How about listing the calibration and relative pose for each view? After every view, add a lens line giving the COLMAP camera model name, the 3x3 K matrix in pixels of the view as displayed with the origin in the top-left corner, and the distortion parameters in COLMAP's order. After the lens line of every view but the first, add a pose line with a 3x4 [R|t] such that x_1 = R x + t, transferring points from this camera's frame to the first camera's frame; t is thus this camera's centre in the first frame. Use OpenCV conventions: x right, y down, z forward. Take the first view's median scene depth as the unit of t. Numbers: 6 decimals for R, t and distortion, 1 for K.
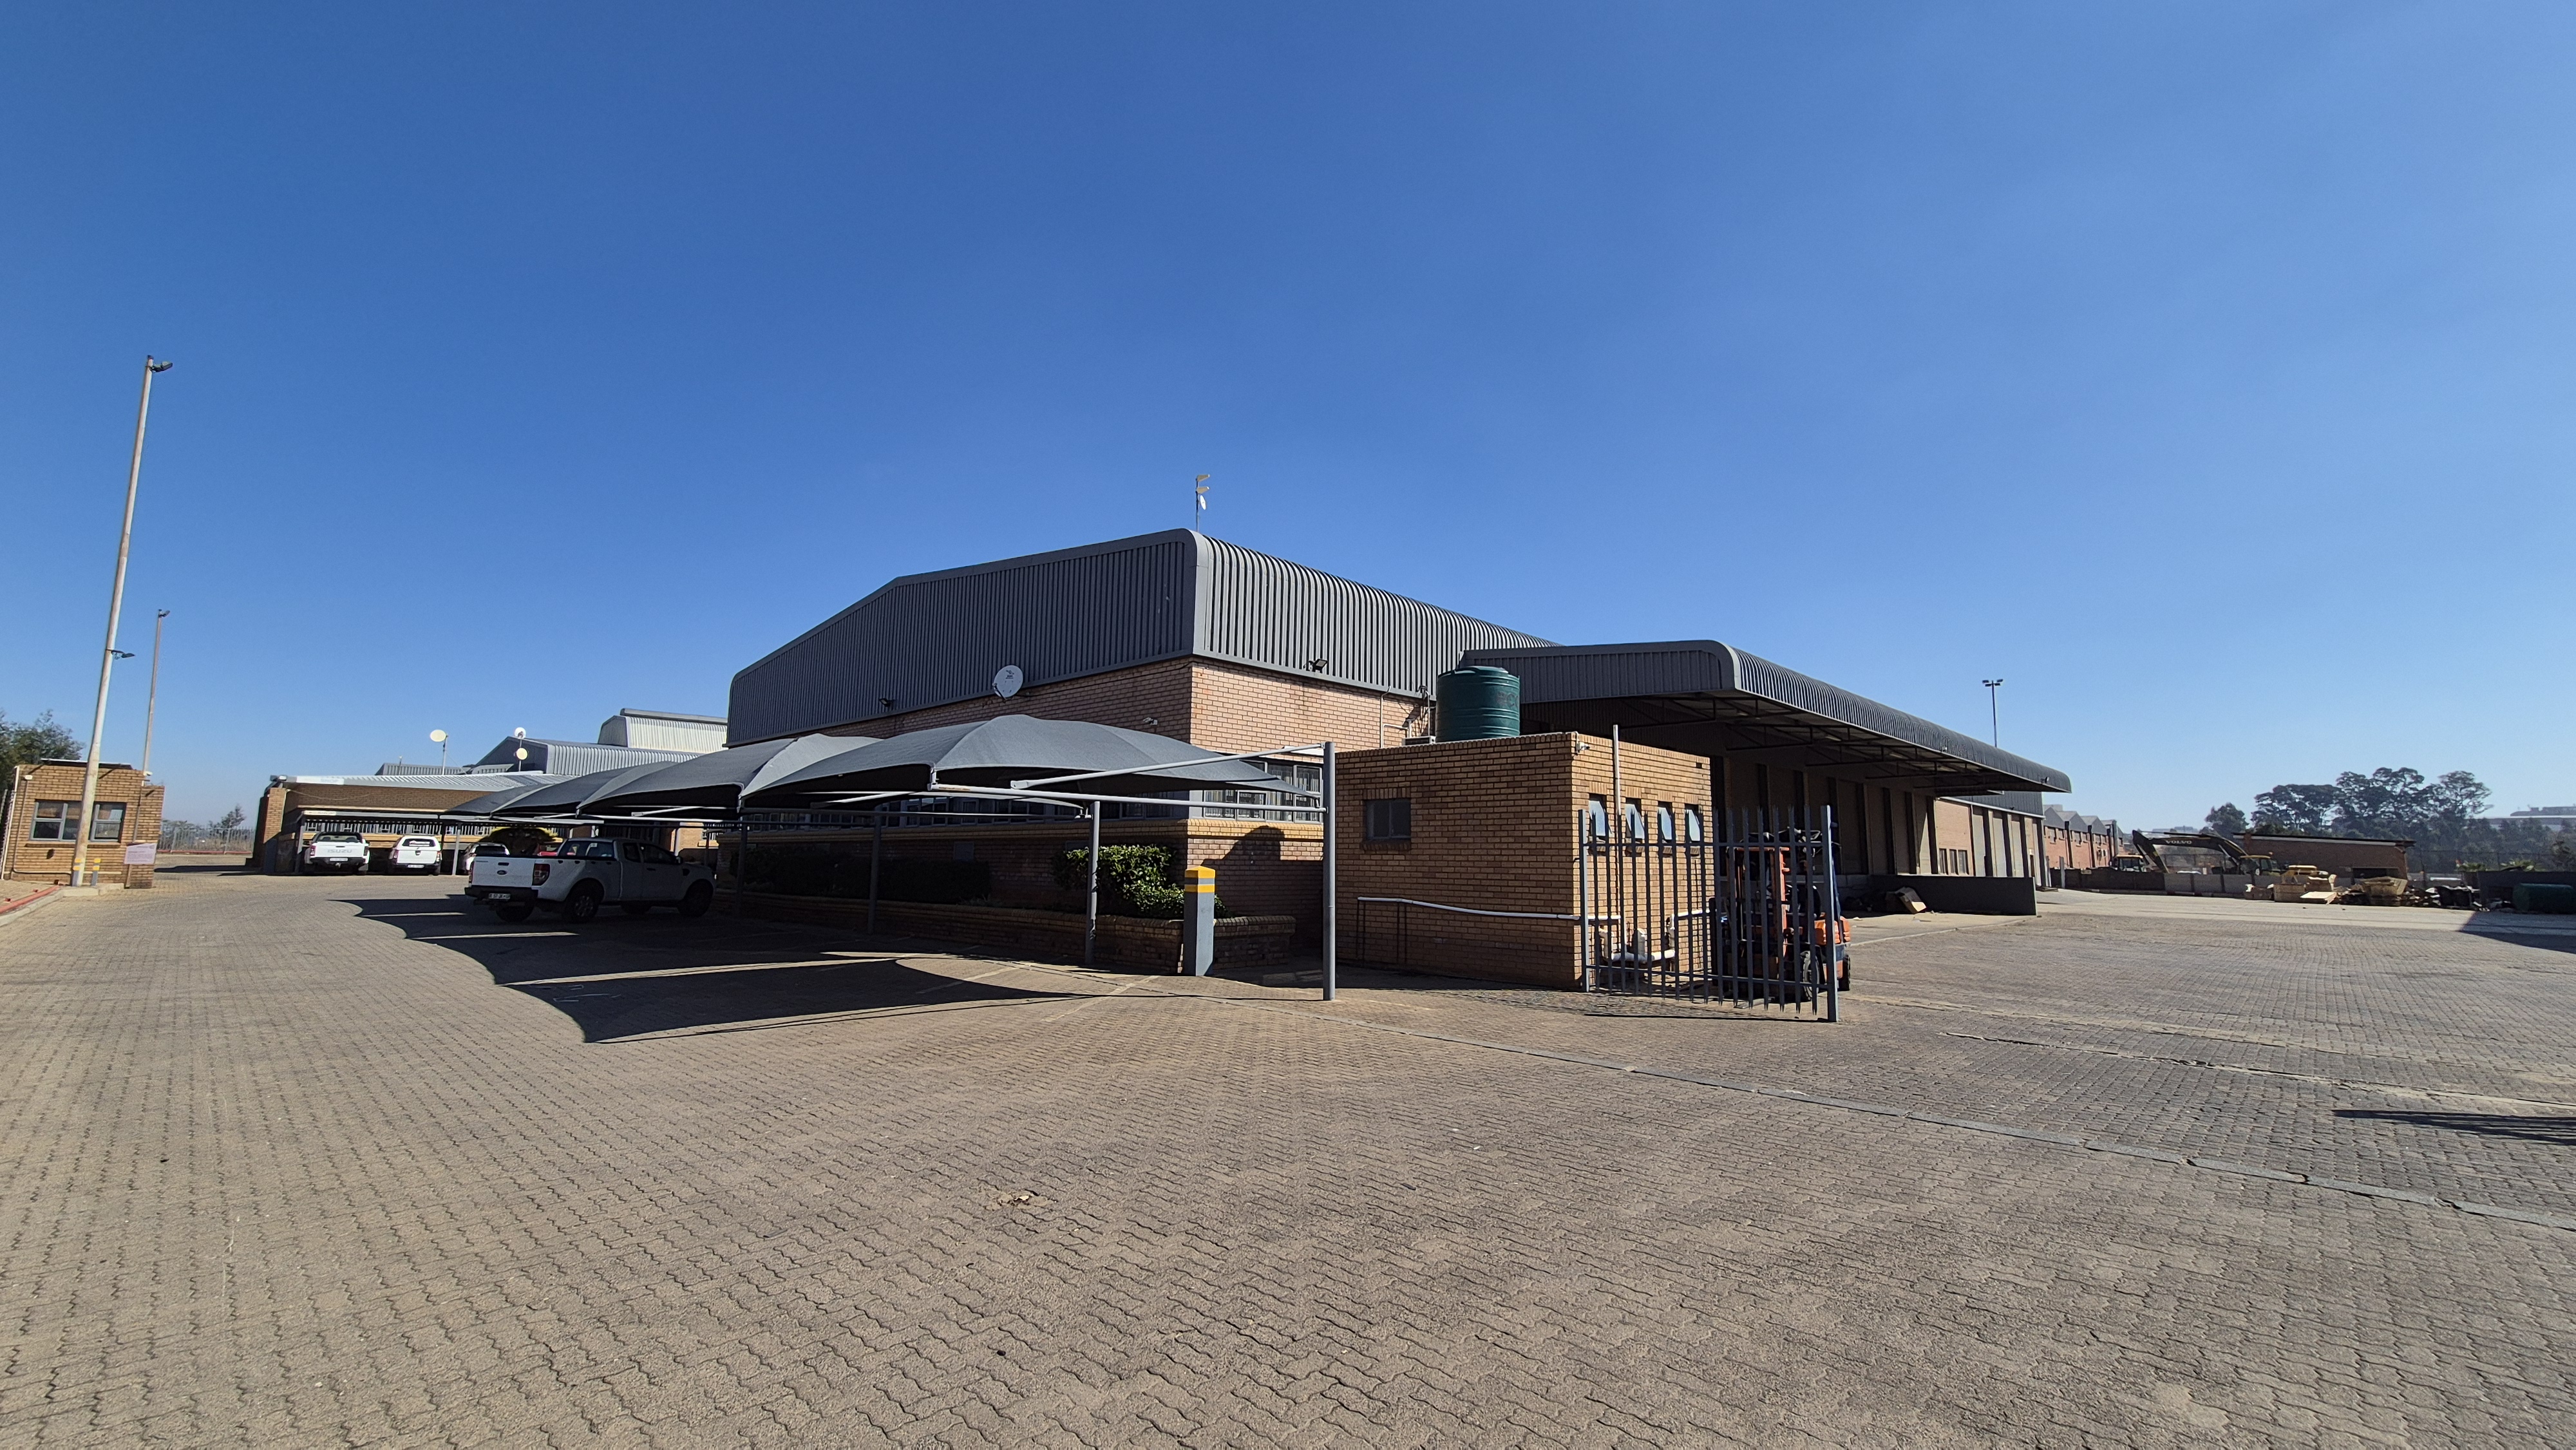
lens RADIAL K [[1056.9, 0, 1311.3], [0, 1056.9, 715.6], [0, 0, 1]] dist [-0.001483, 0.002209]
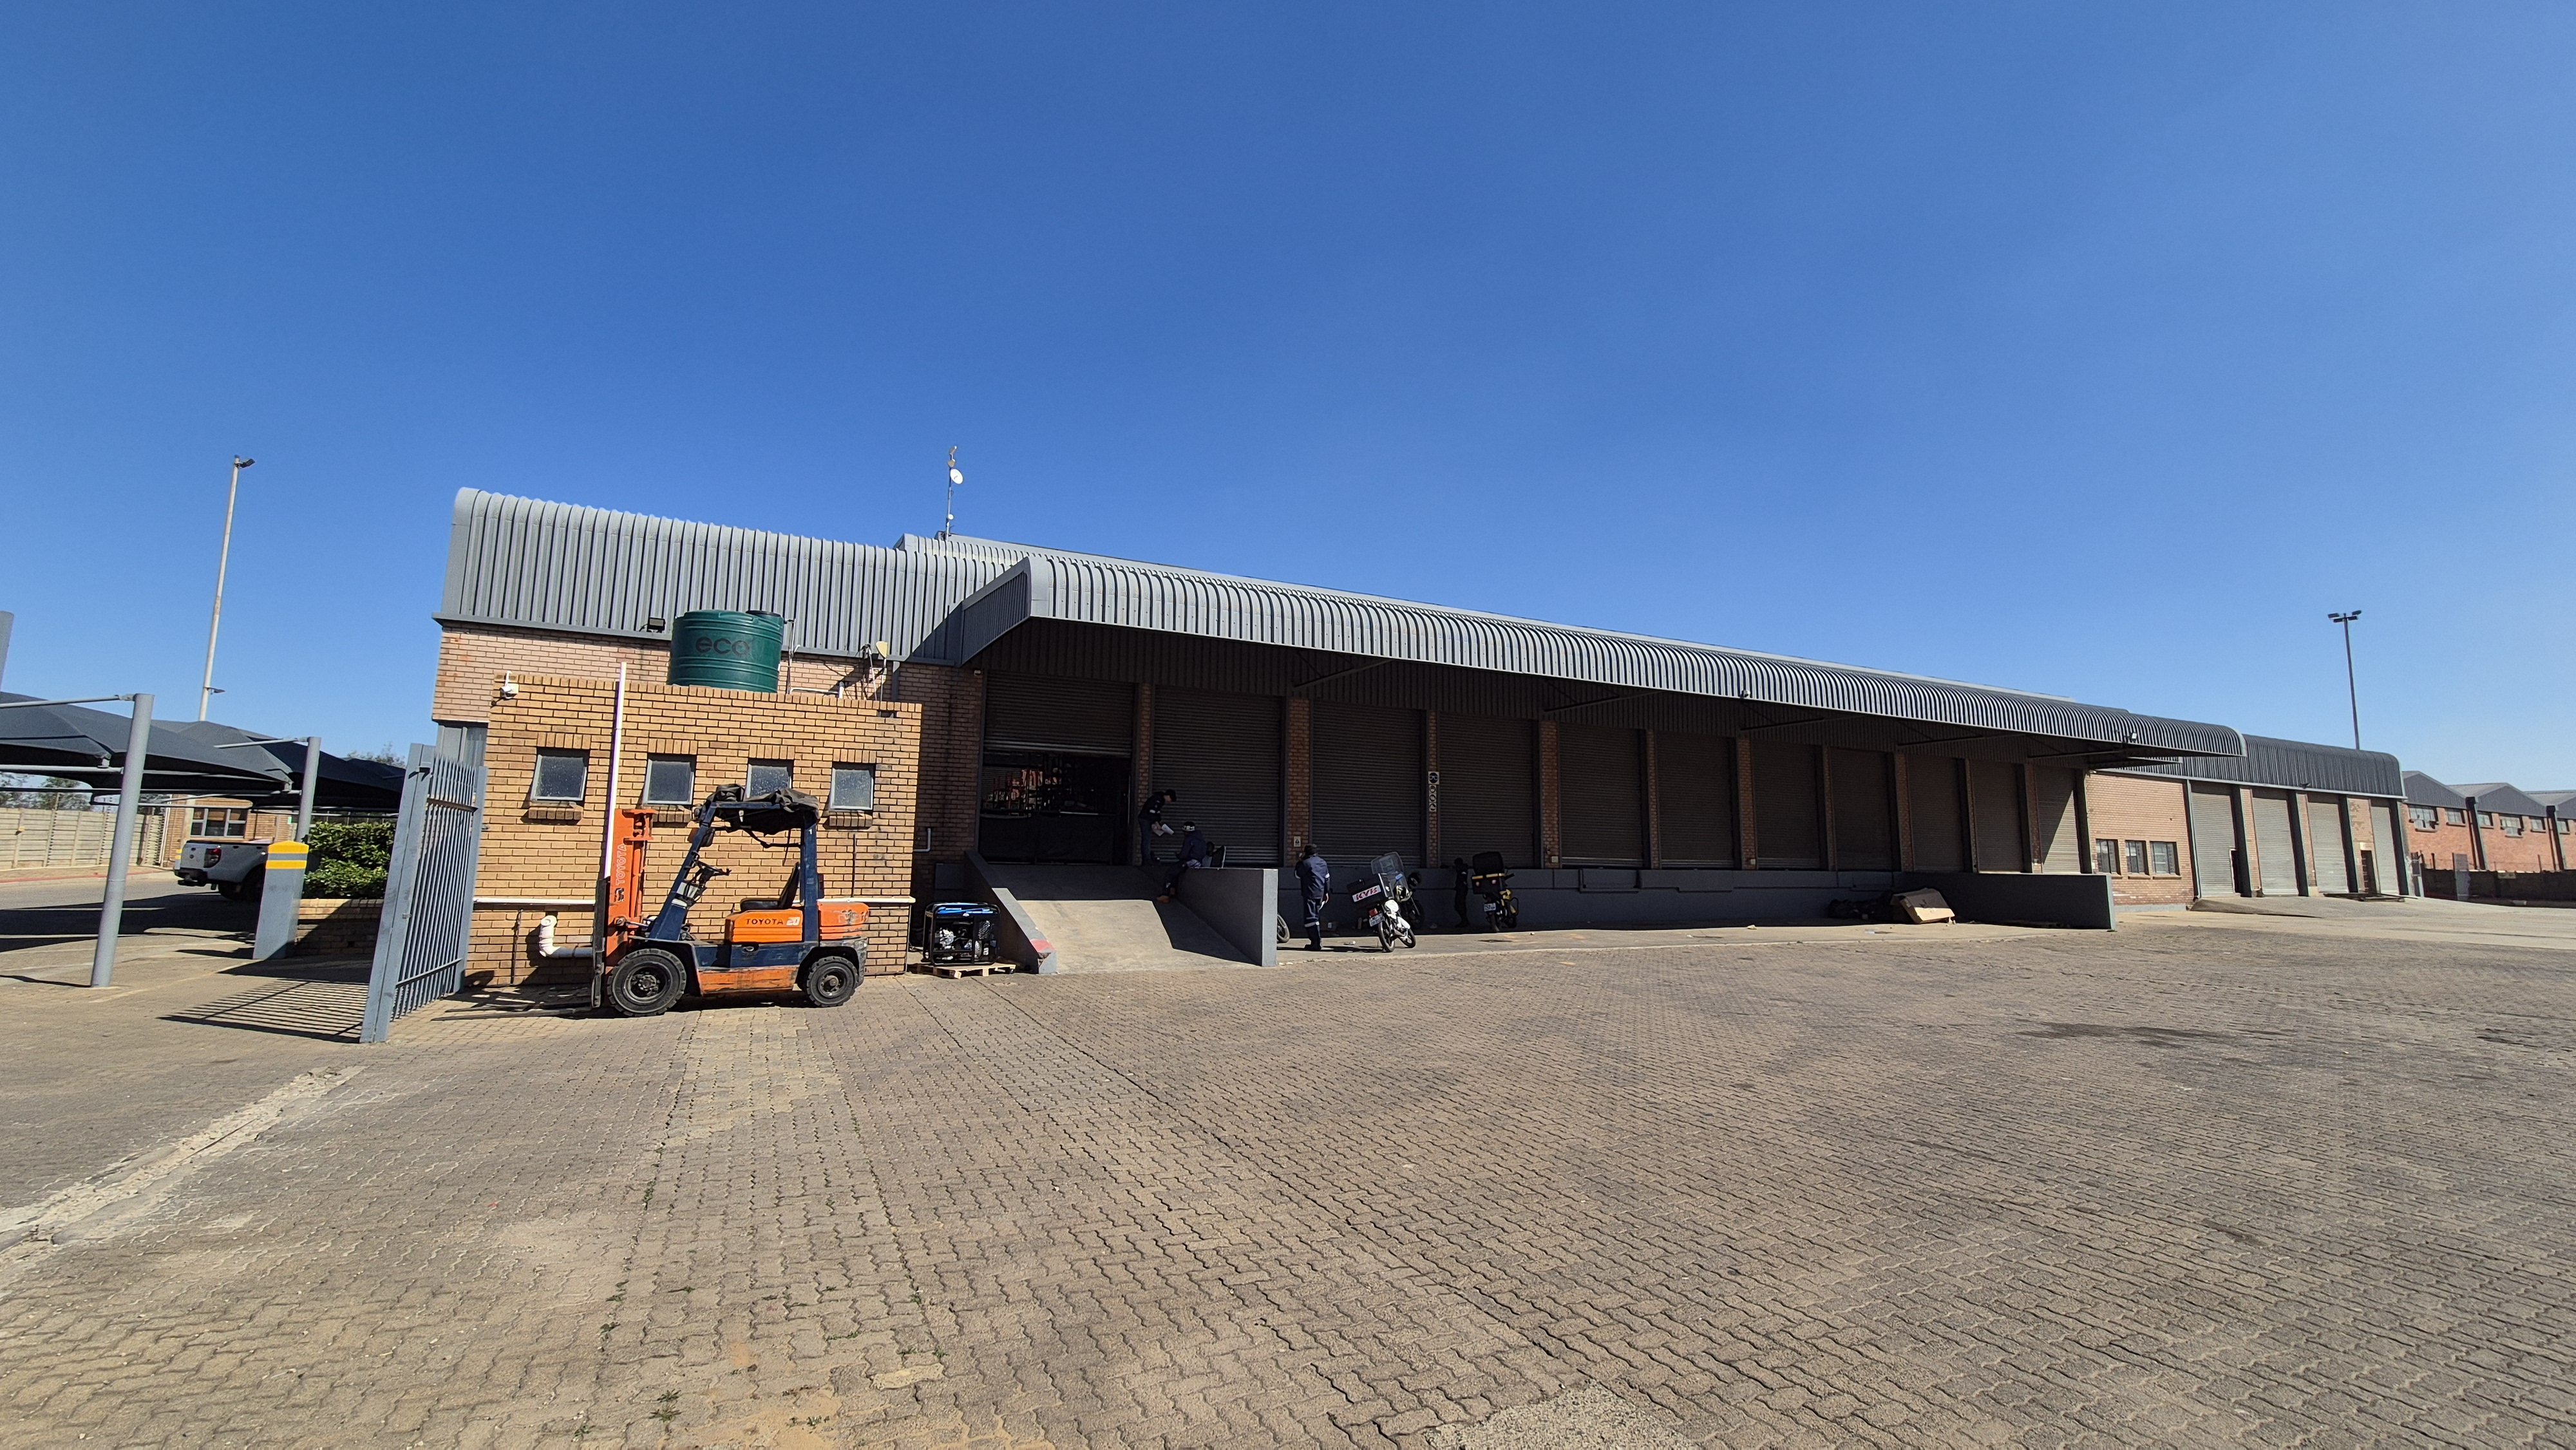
lens RADIAL K [[1056.9, 0, 1311.3], [0, 1056.9, 715.6], [0, 0, 1]] dist [-0.001483, 0.002209]
pose [[0.947334, -0.042349, -0.317436, 0.510016], [0.041507, 0.999094, -0.009415, 0.038047], [0.317547, -0.004256, 0.948233, 0.201523]]
